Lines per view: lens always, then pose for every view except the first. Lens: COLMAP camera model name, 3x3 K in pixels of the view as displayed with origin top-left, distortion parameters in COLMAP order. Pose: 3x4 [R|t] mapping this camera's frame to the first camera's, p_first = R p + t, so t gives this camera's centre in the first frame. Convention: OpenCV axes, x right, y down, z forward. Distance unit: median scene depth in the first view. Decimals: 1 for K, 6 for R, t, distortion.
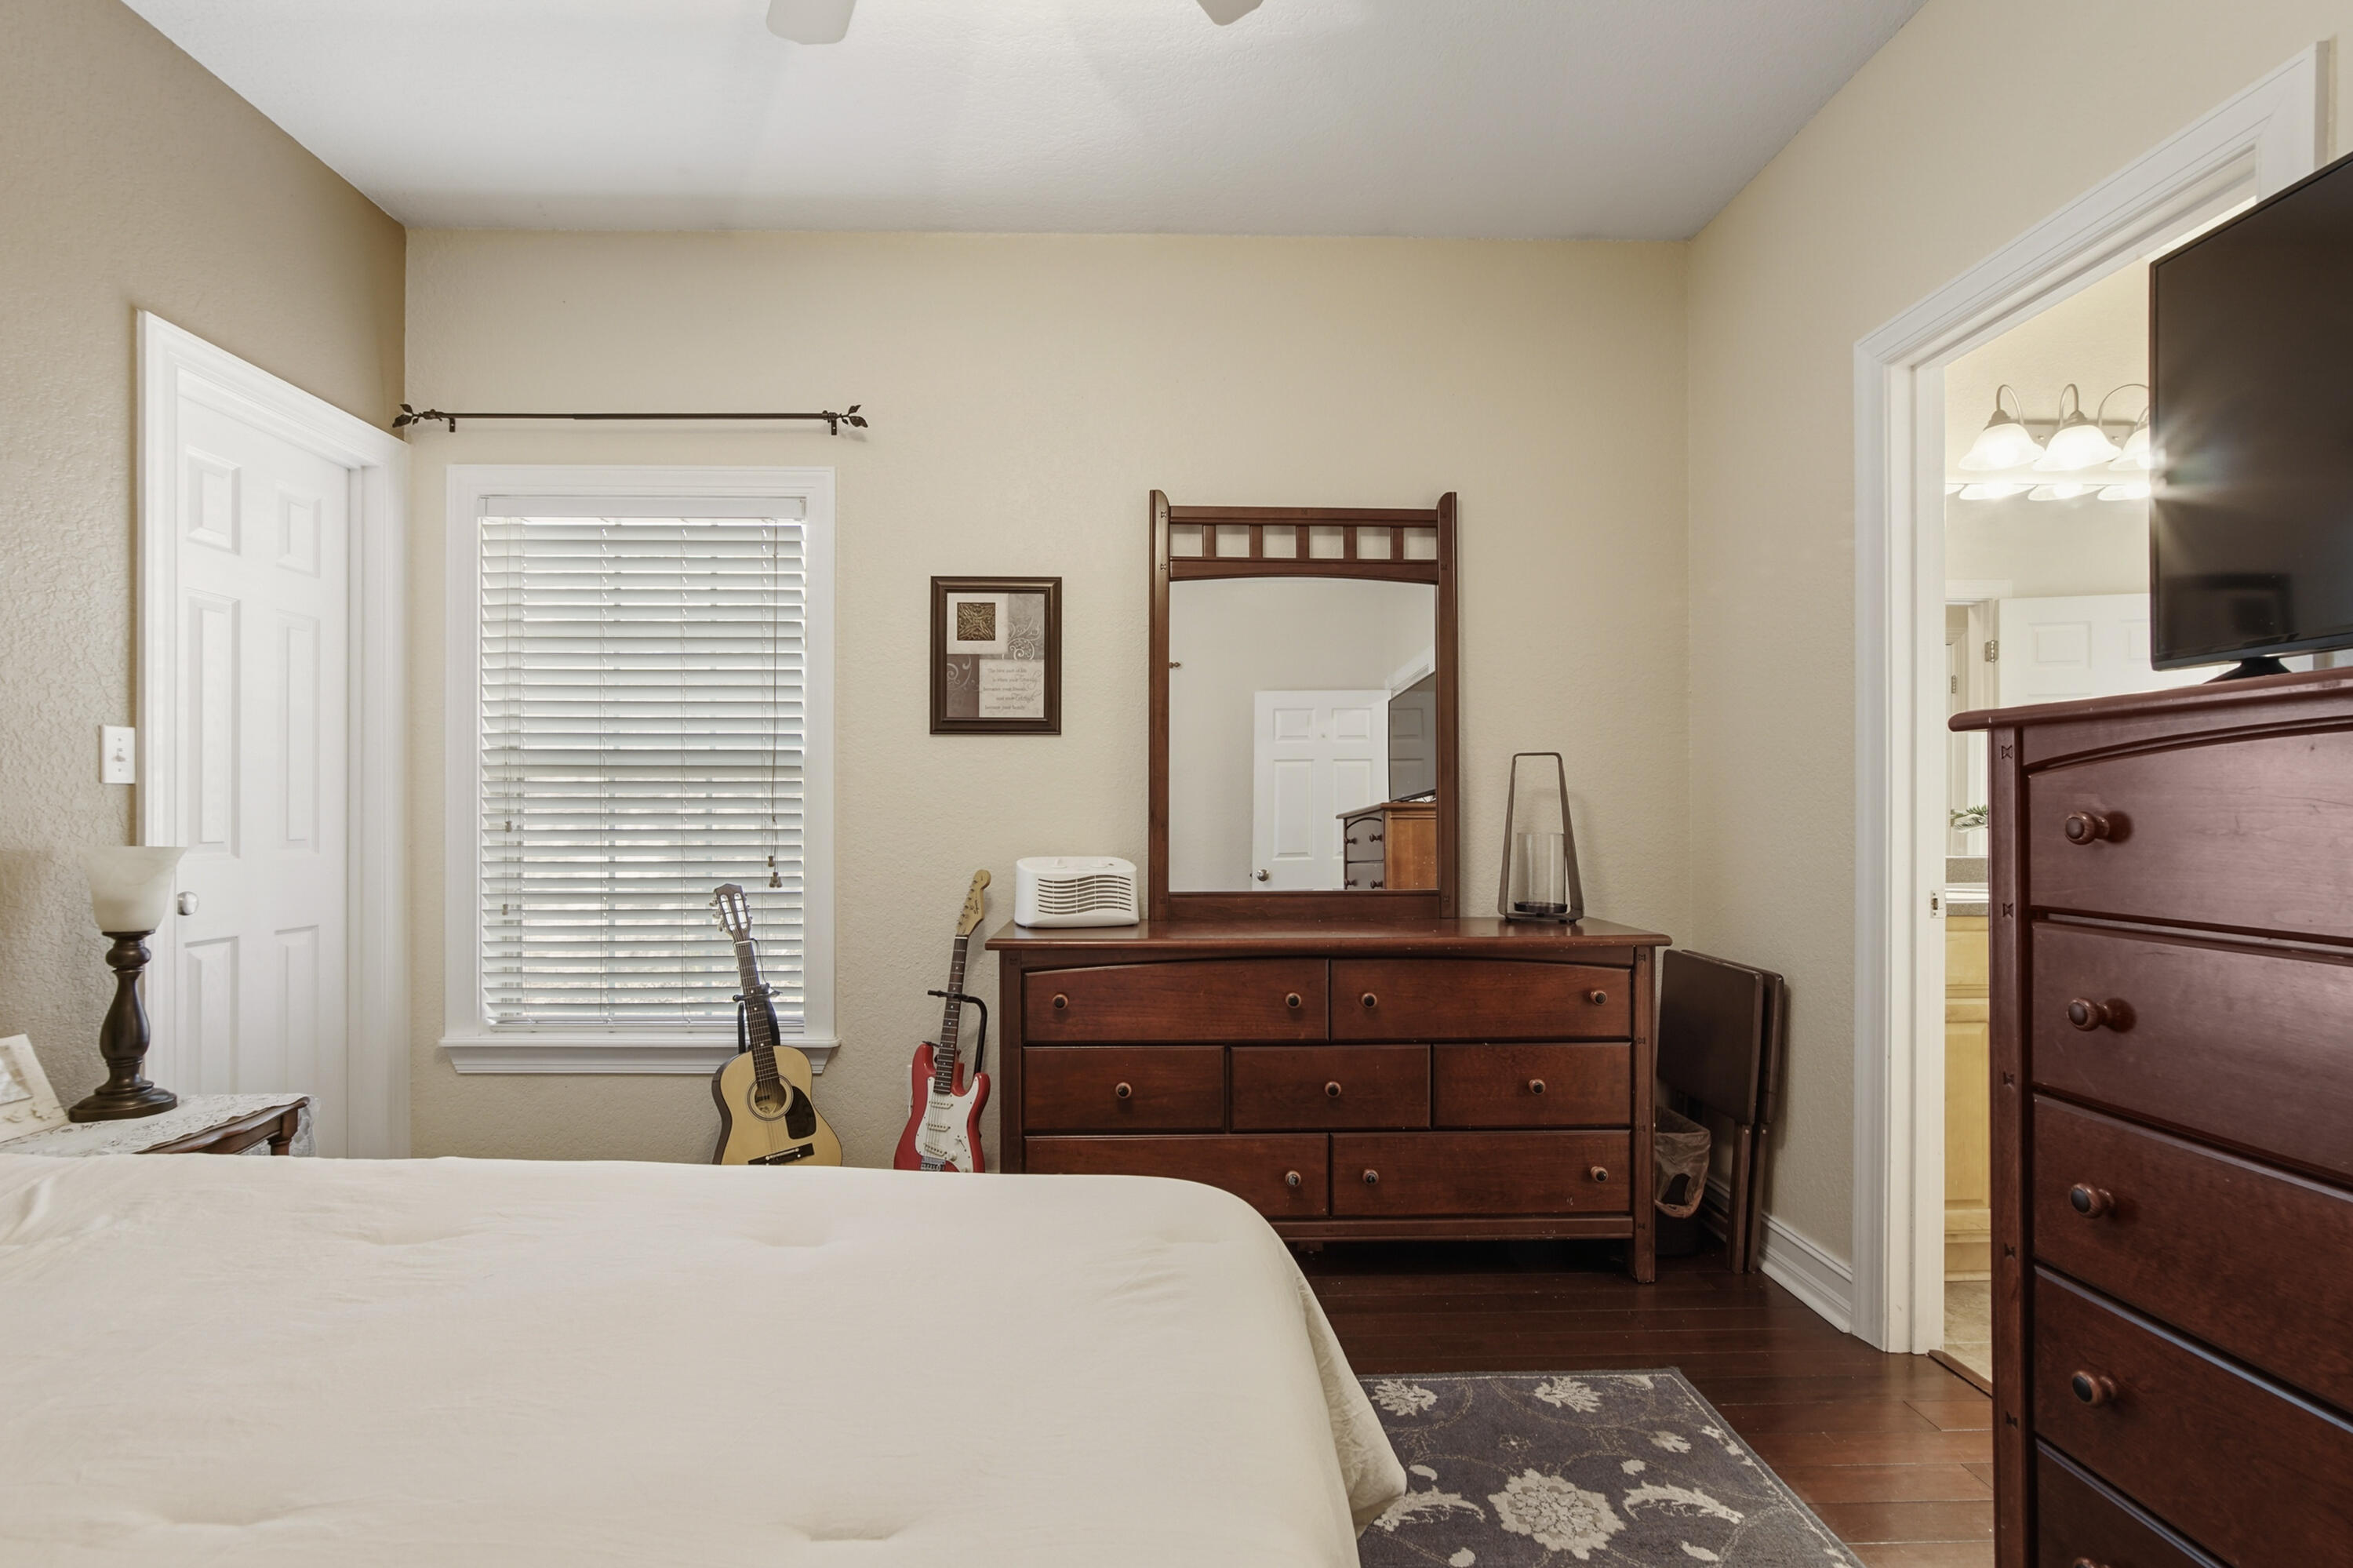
lens RADIAL K [[1078.7, 0, 1161.0], [0, 1078.7, 781.9], [0, 0, 1]] dist [-0.041689, 0.018888]
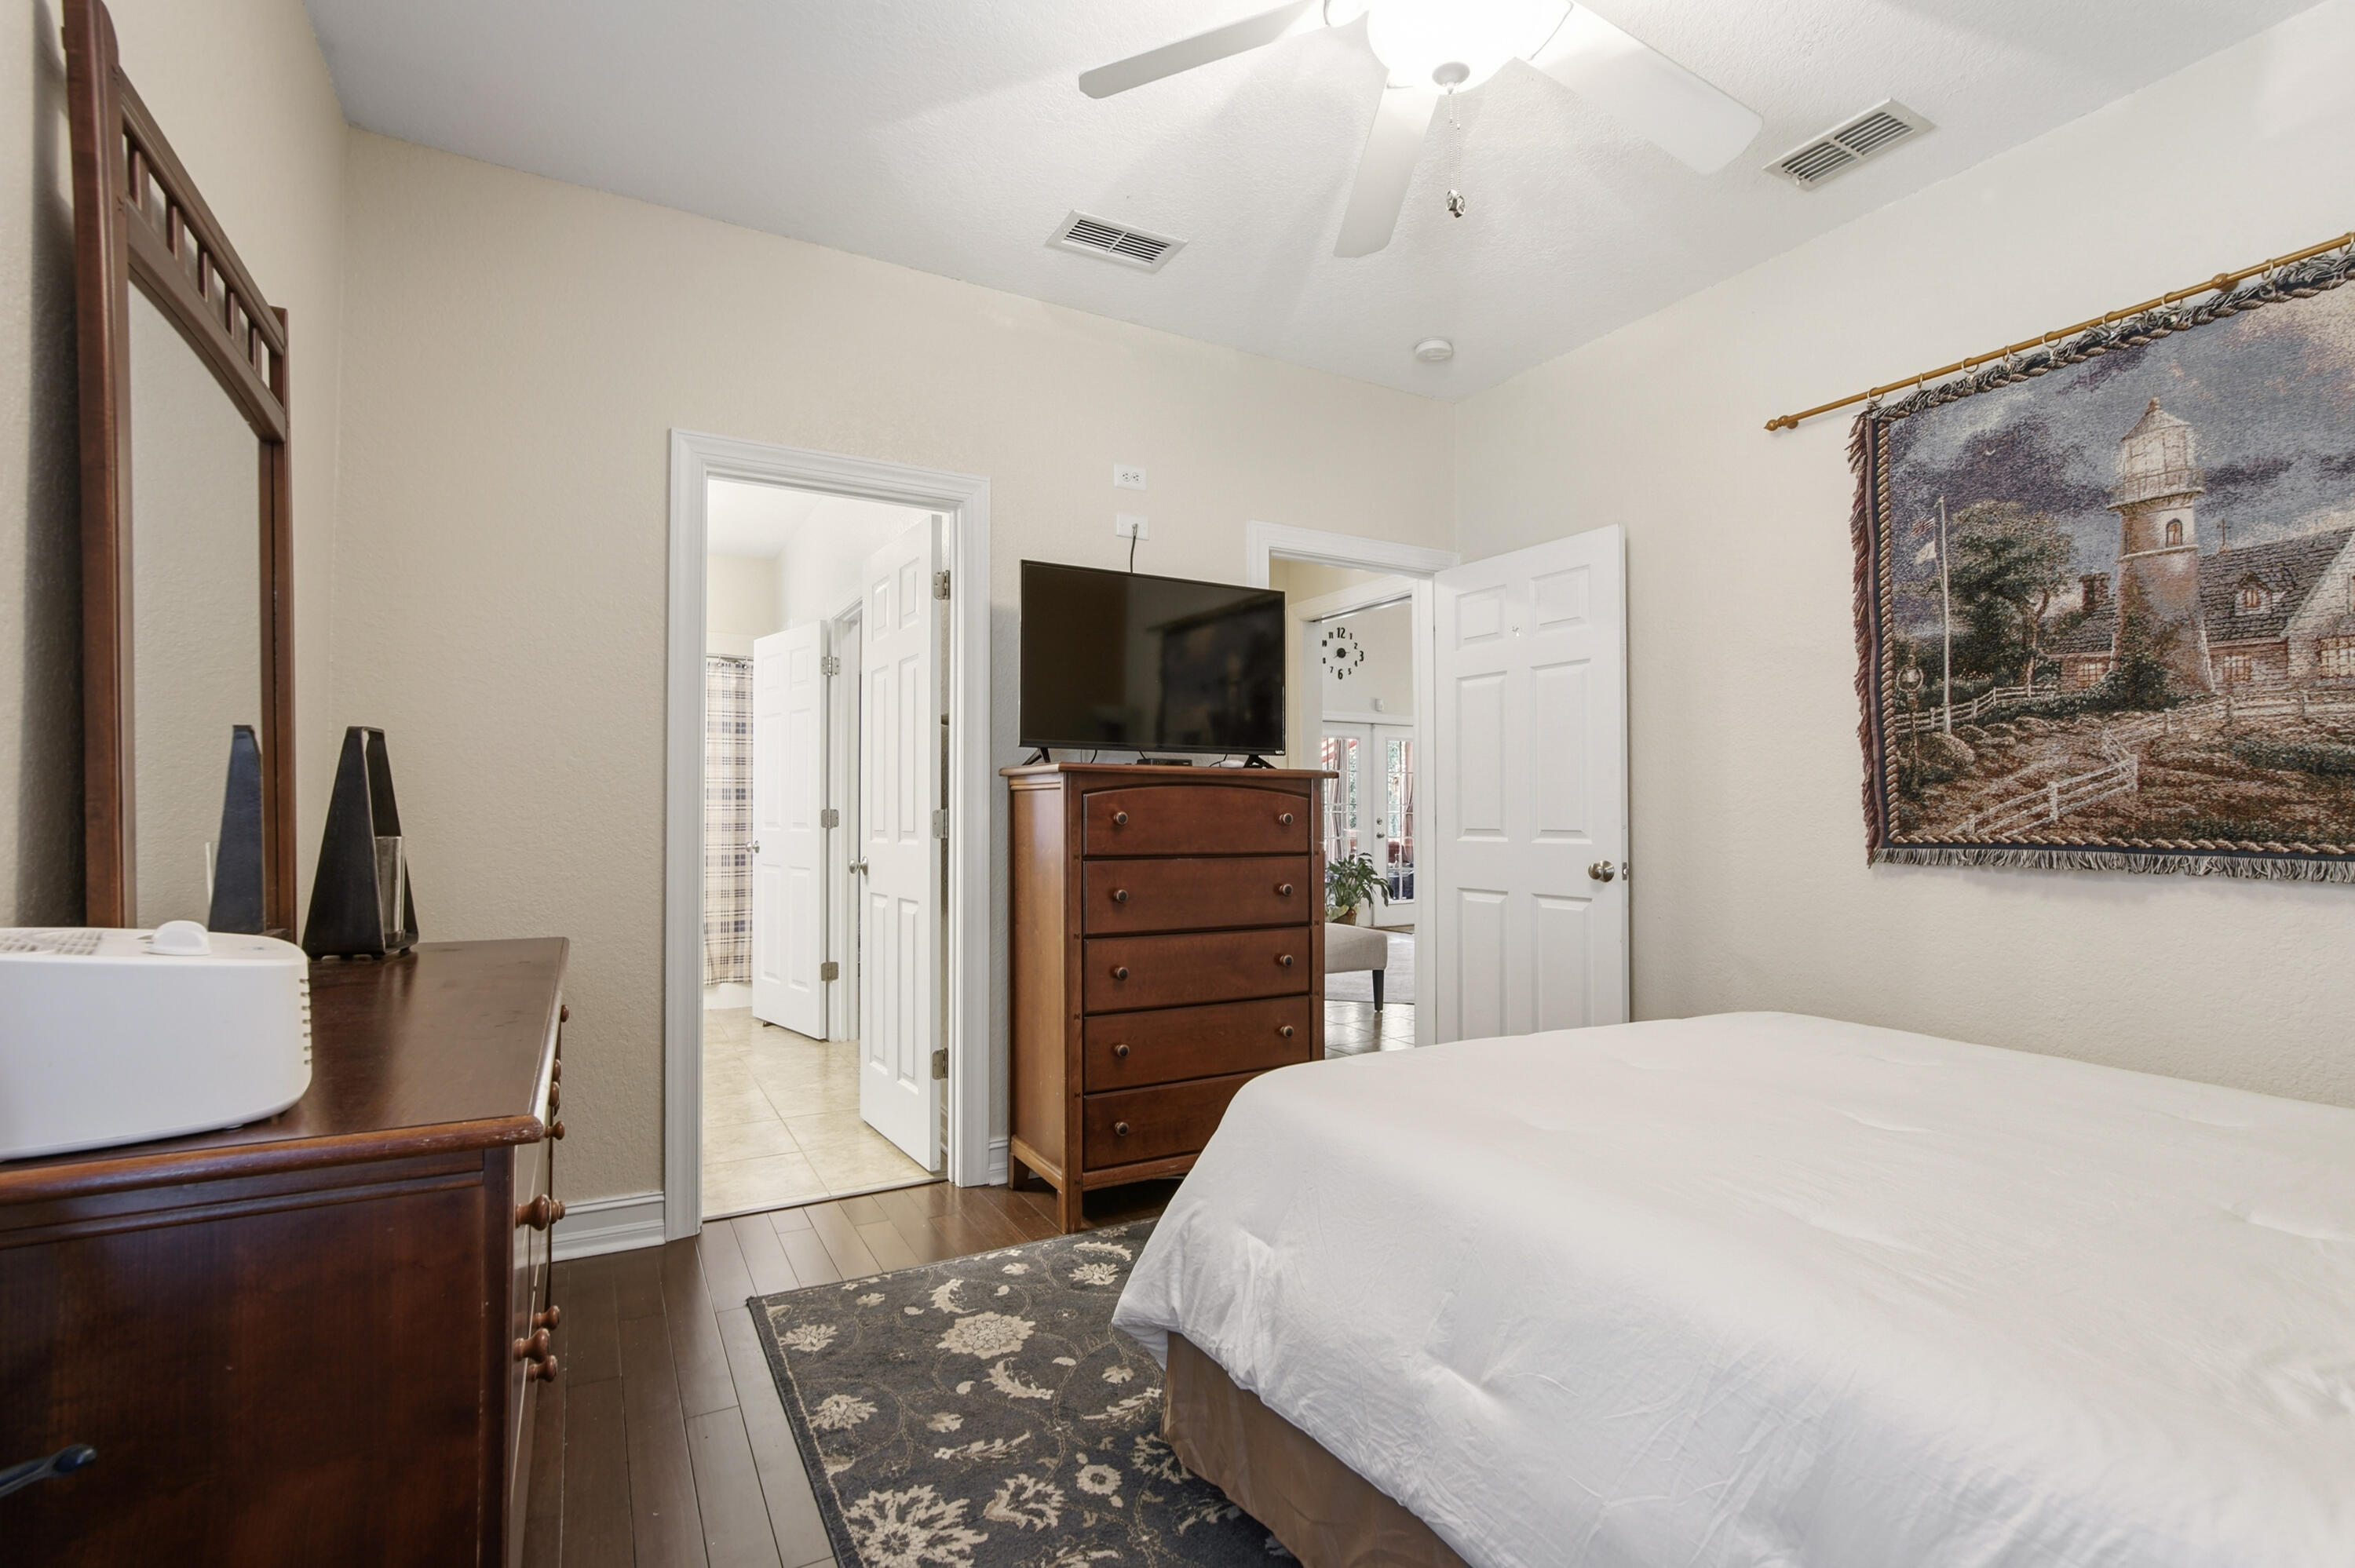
lens RADIAL K [[1079.4, 0, 1162.0], [0, 1079.4, 781.9], [0, 0, 1]] dist [-0.041689, 0.018888]
pose [[-0.462012, 0.024787, 0.886527, -0.906401], [-0.016340, 0.999202, -0.036453, 0.044986], [-0.886723, -0.031327, -0.461238, 1.412825]]
